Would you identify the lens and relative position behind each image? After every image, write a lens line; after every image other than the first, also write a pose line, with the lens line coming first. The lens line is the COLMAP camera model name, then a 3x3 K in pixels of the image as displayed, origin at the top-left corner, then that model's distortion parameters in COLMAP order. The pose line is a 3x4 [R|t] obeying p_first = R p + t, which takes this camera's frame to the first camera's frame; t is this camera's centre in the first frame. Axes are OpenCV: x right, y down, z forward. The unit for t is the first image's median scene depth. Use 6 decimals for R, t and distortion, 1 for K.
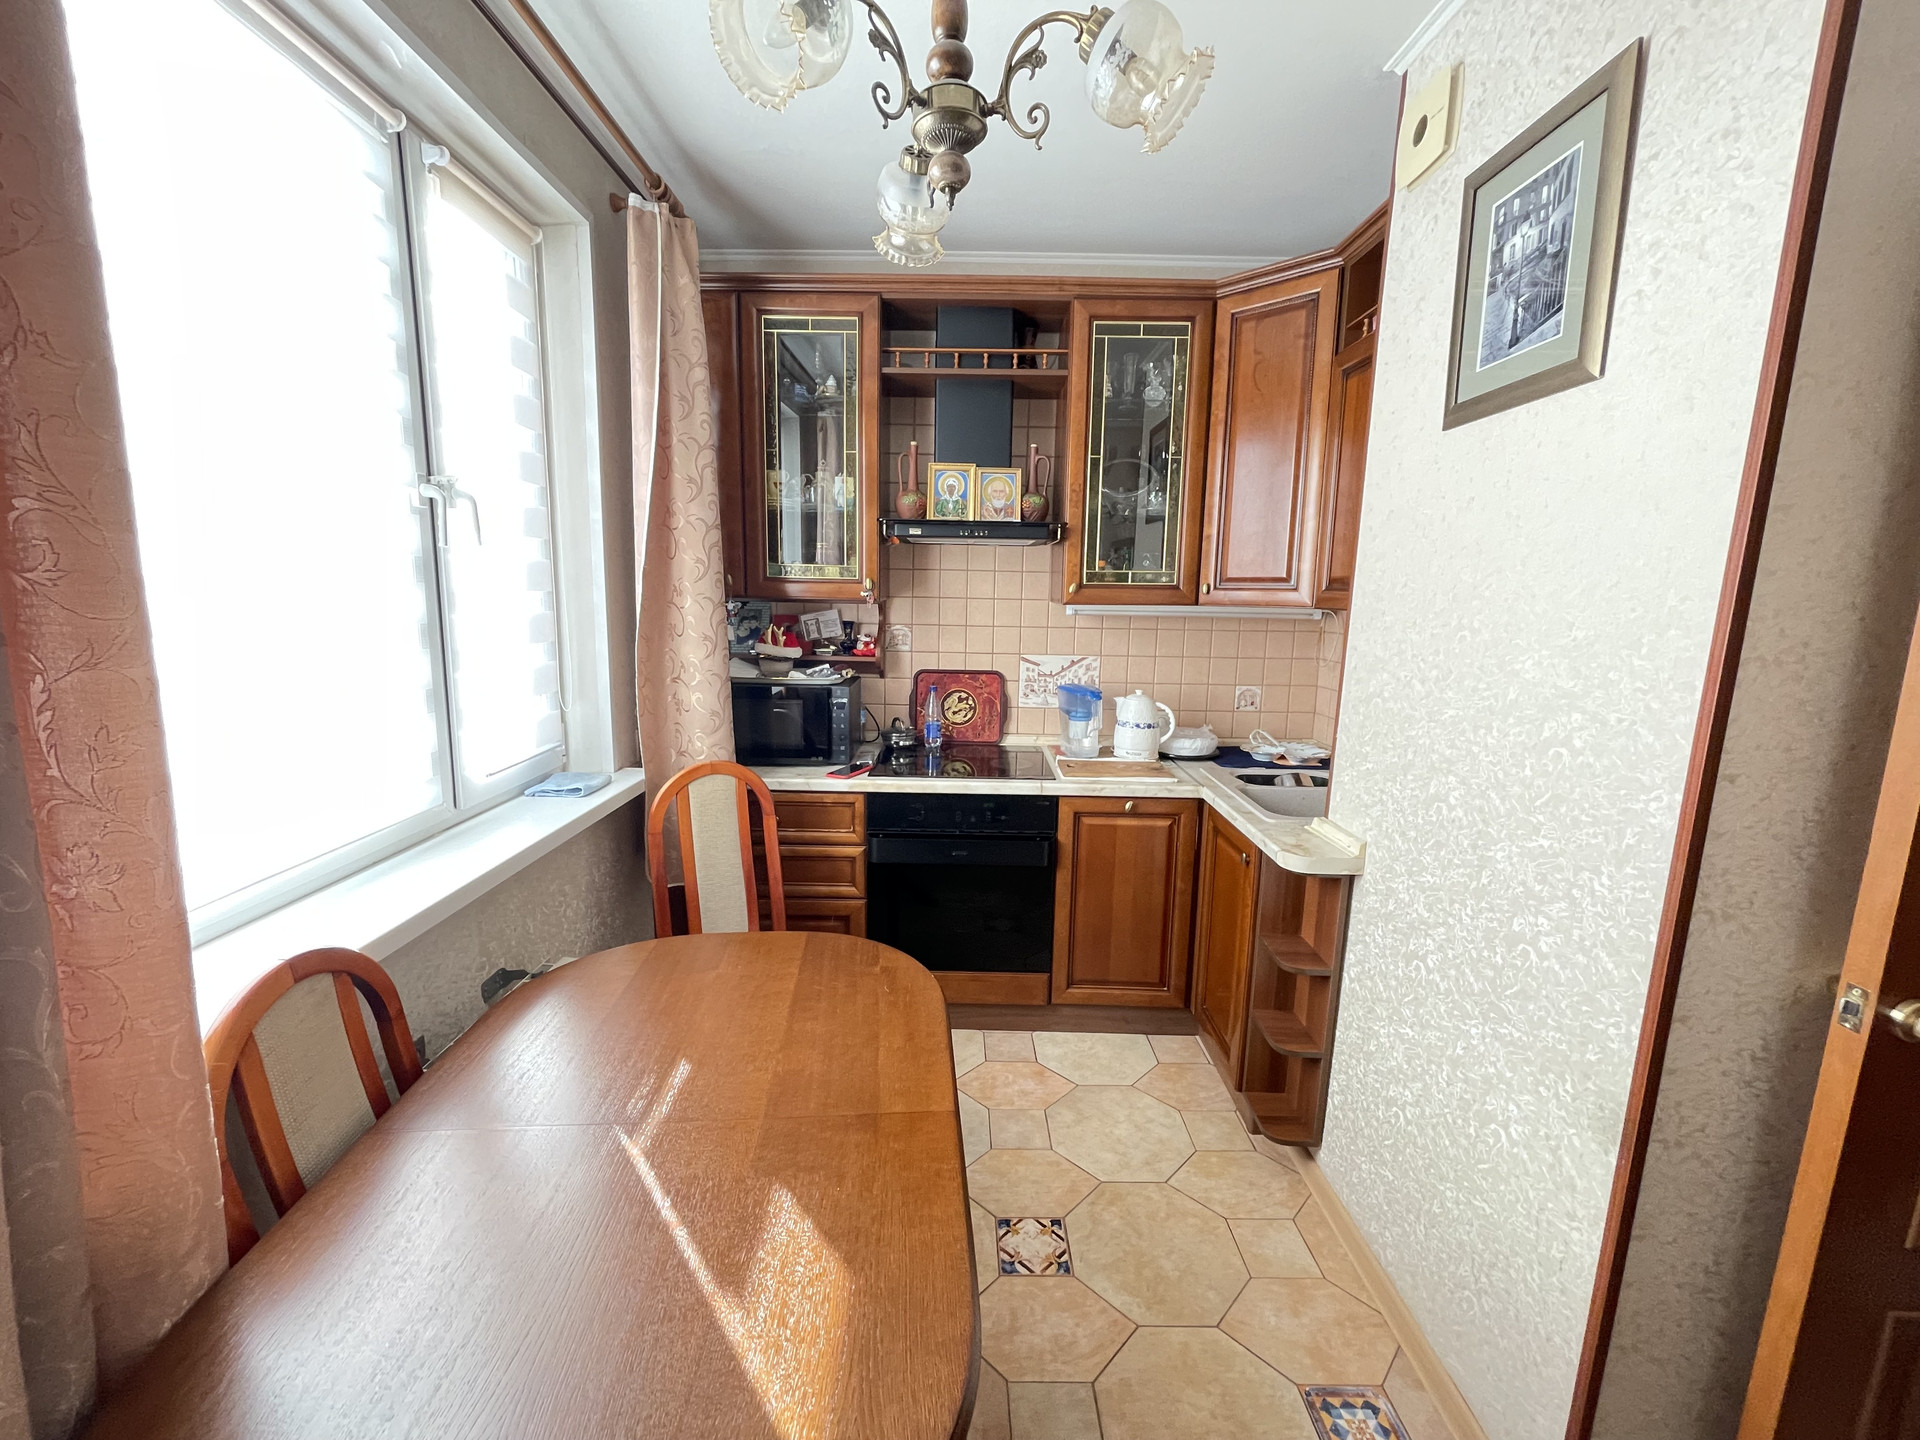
lens RADIAL K [[779.7, 0, 957.2], [0, 779.7, 713.5], [0, 0, 1]] dist [0.000361, -0.000498]
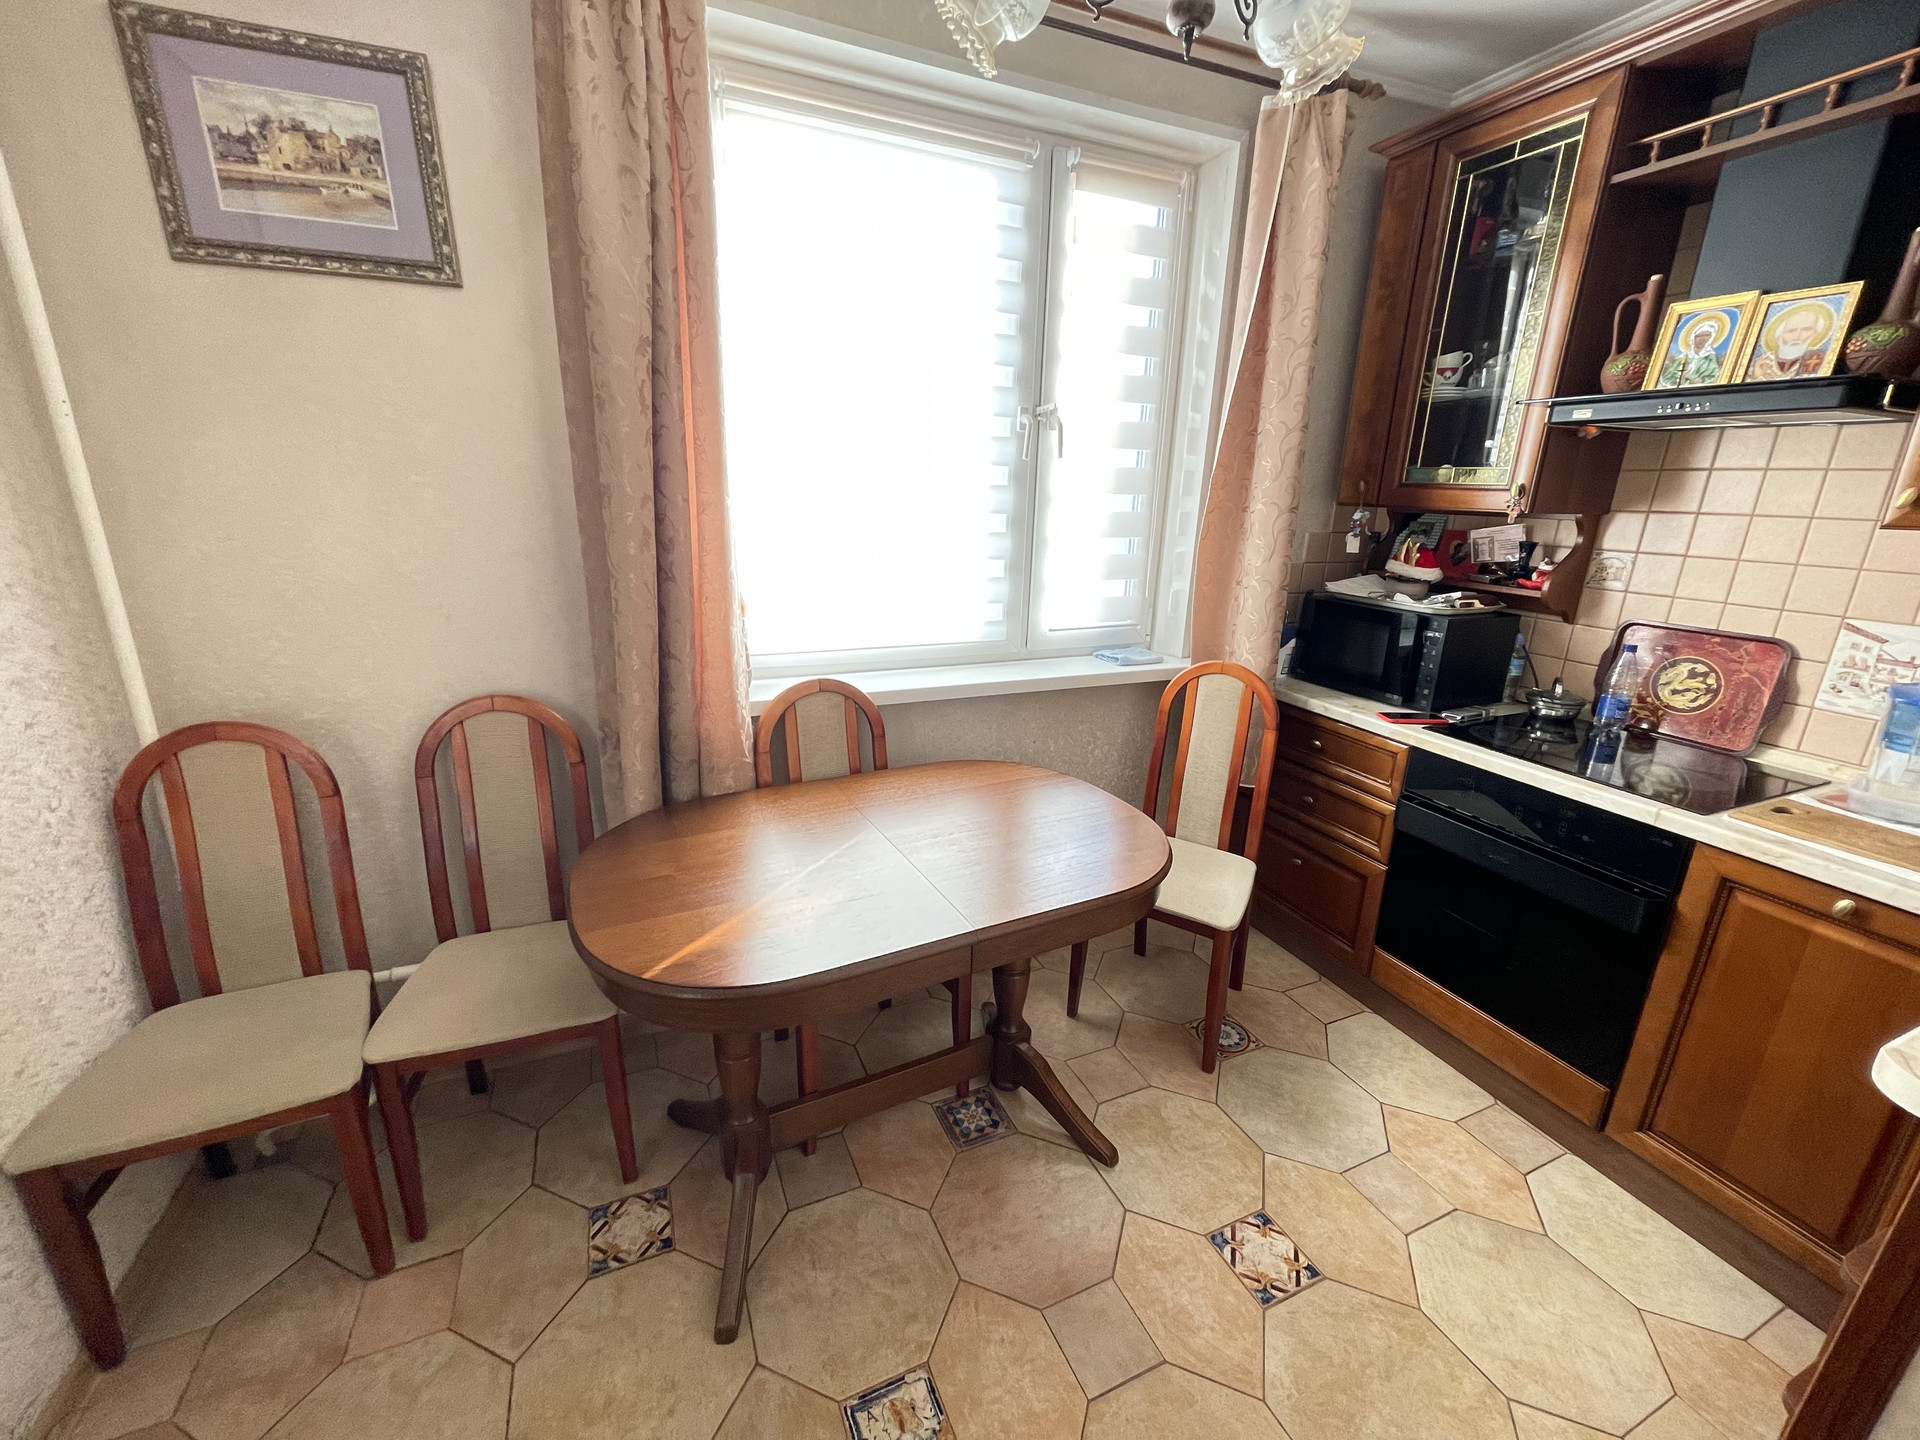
lens RADIAL K [[779.7, 0, 951.8], [0, 779.7, 716.6], [0, 0, 1]] dist [0.000361, -0.000498]
pose [[0.386984, 0.253548, -0.886542, 0.417722], [-0.162169, 0.965181, 0.205250, -0.019850], [0.907714, 0.064341, 0.414627, 0.197723]]
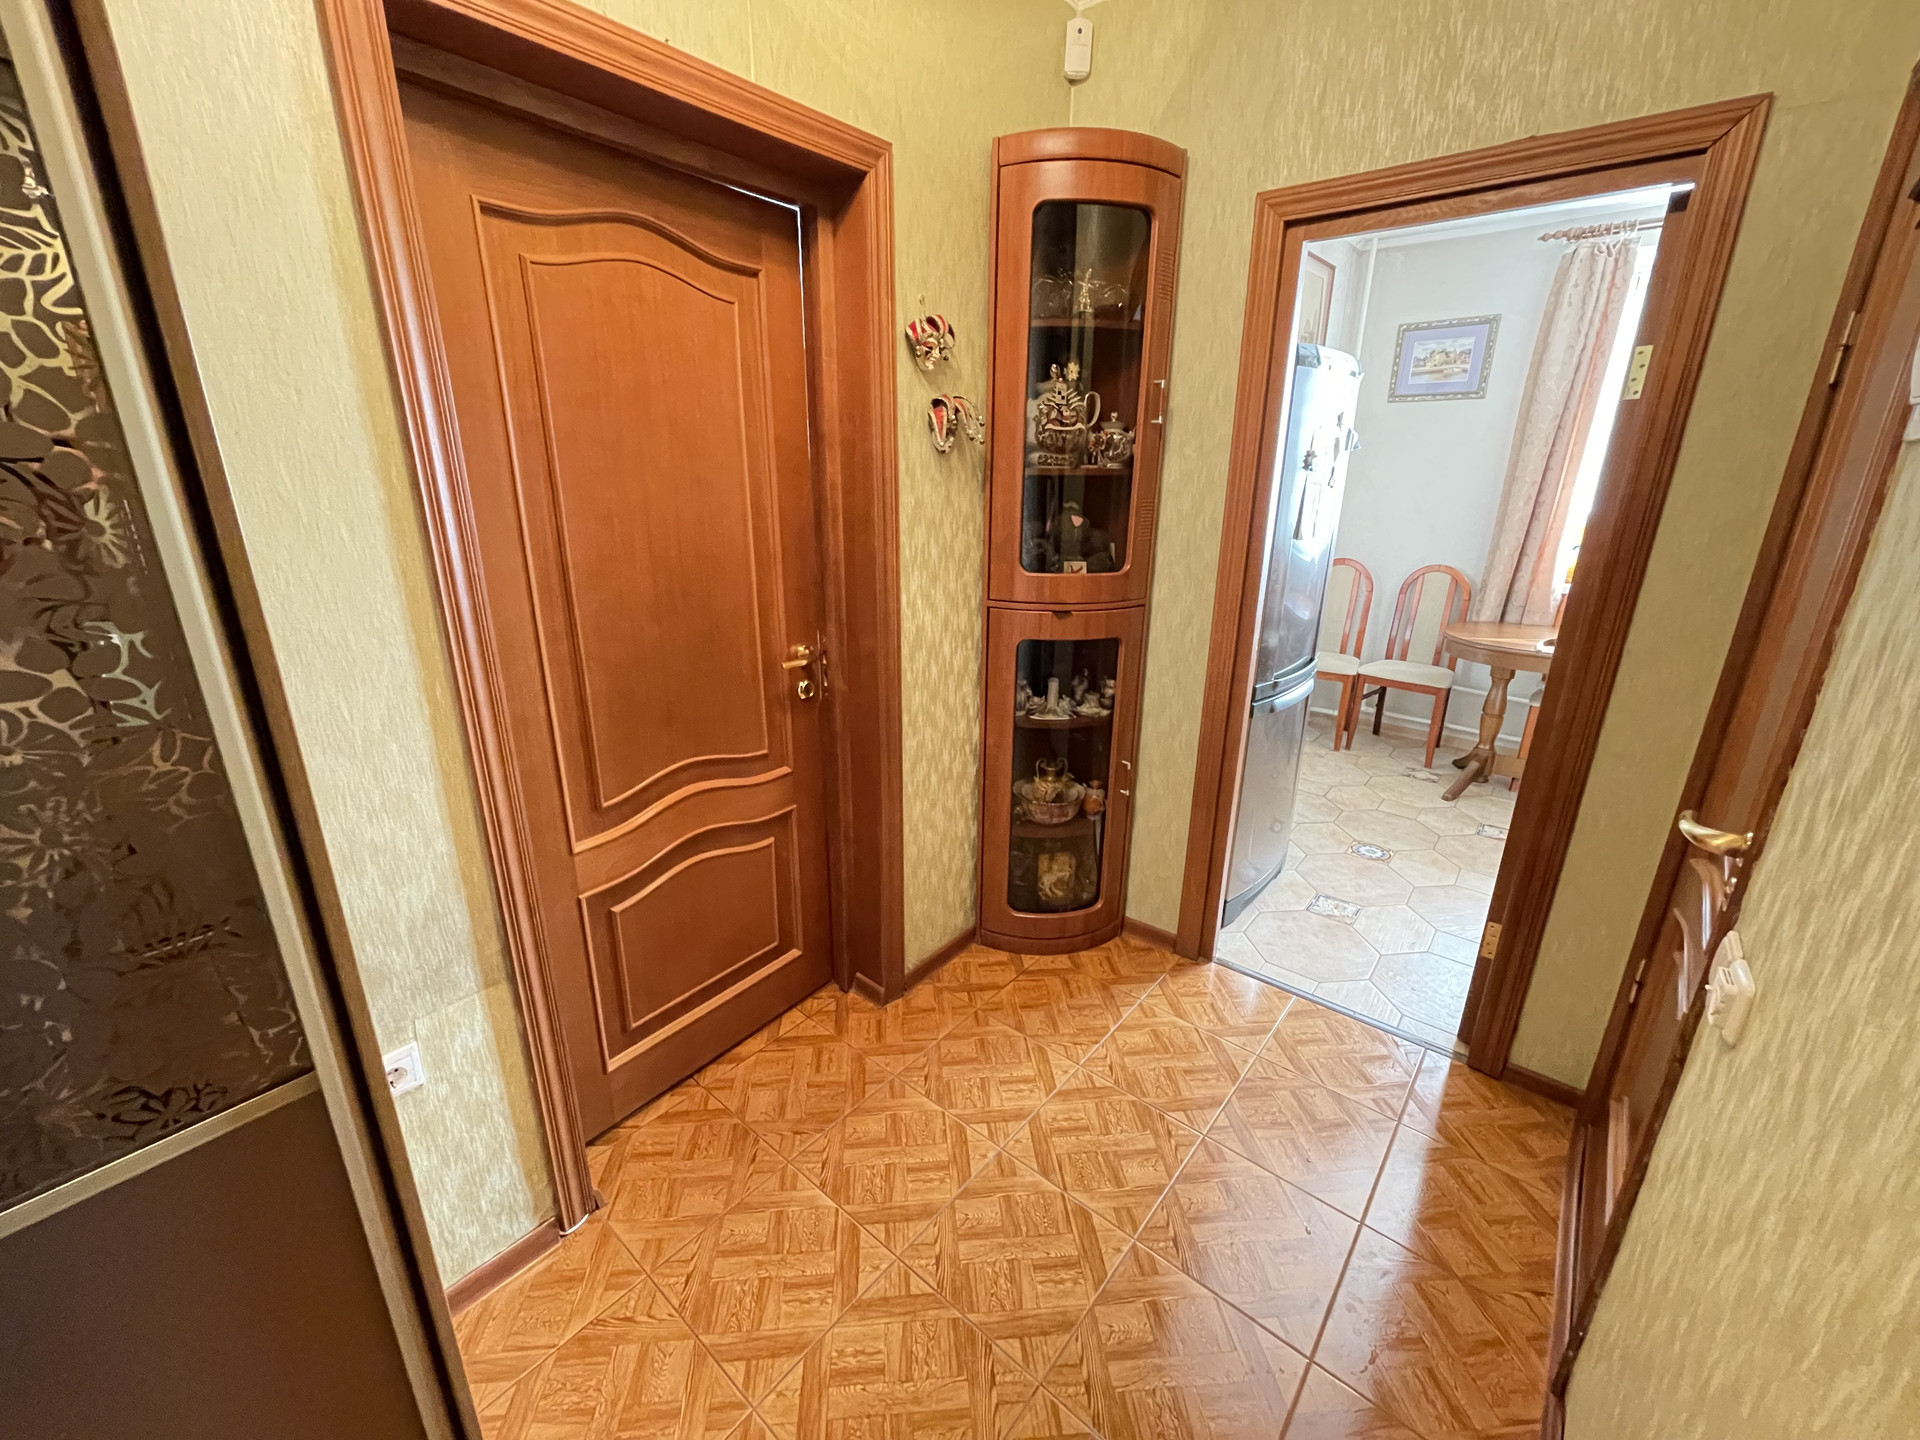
lens RADIAL K [[779.7, 0, 954.7], [0, 779.7, 718.2], [0, 0, 1]] dist [0.000361, -0.000498]
pose [[-0.641217, 0.214550, -0.736756, 1.572582], [-0.141582, 0.910556, 0.388384, -0.031699], [0.754185, 0.353350, -0.553487, 0.364439]]
